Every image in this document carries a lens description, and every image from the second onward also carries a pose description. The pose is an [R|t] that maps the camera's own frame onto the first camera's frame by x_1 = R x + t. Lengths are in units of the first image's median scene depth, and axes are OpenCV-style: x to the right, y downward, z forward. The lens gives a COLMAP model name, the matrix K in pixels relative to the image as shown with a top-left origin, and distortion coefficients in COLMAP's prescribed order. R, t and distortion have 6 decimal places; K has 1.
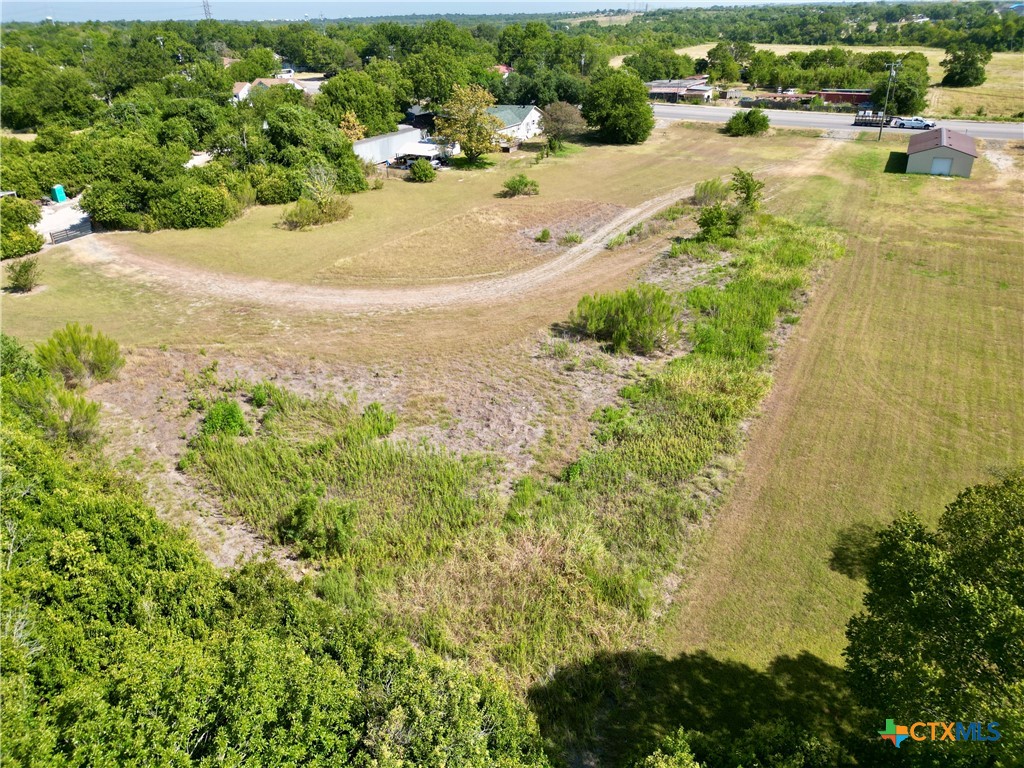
lens RADIAL K [[719.1, 0, 509.8], [0, 719.1, 382.7], [0, 0, 1]] dist [0.060204, -0.051748]
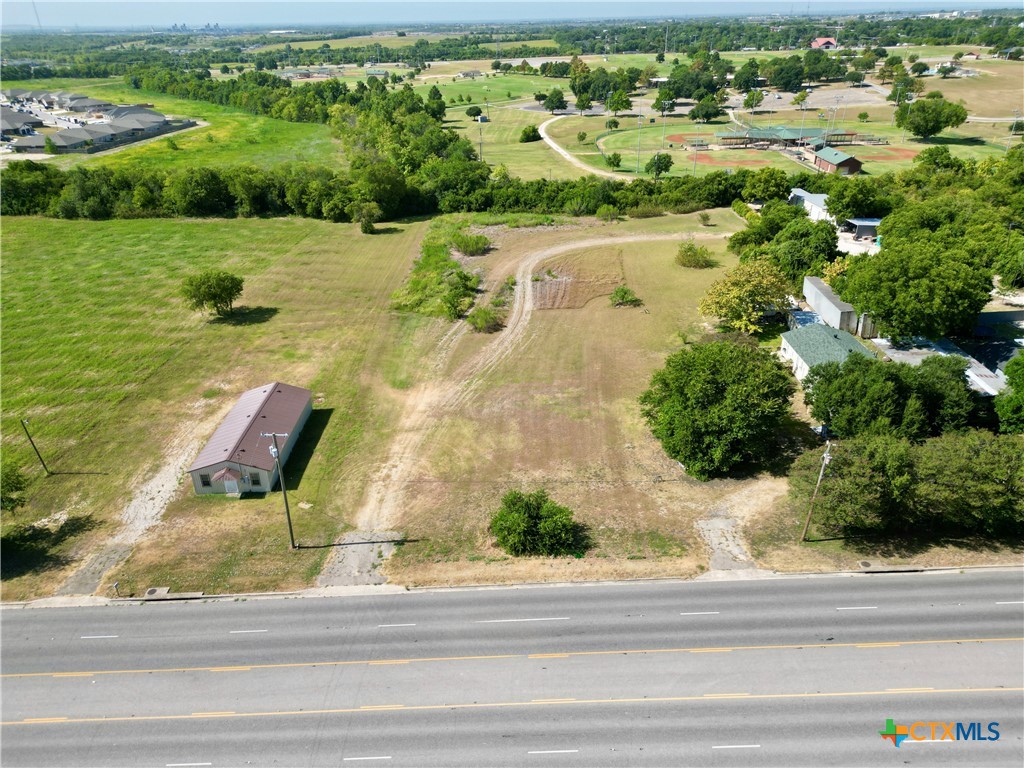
lens RADIAL K [[719.0, 0, 509.9], [0, 719.0, 380.6], [0, 0, 1]] dist [0.071717, -0.071222]
pose [[-0.883911, 0.252571, -0.393584, 0.866771], [-0.165310, 0.618529, 0.768176, -1.335385], [0.437463, 0.744063, -0.504972, 1.977936]]
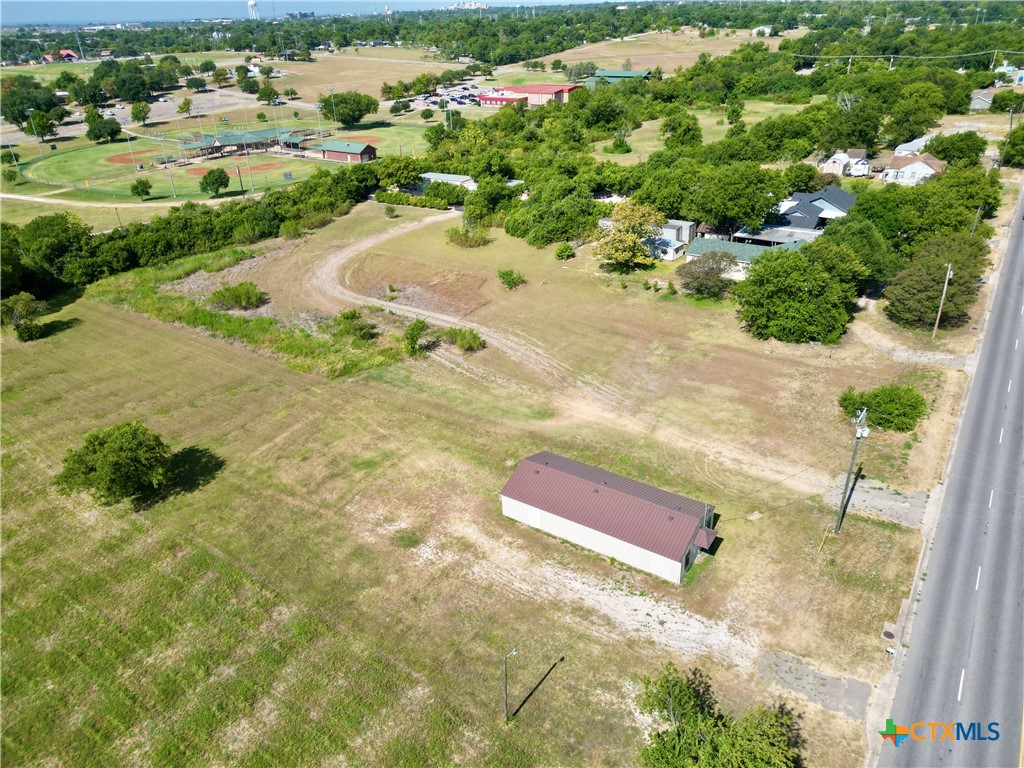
lens RADIAL K [[719.1, 0, 509.8], [0, 719.1, 382.7], [0, 0, 1]] dist [0.060204, -0.051748]
pose [[-0.101209, 0.490868, -0.865335, 1.462318], [-0.412659, 0.770735, 0.485470, -0.898835], [0.905246, 0.406222, 0.124555, 1.086354]]
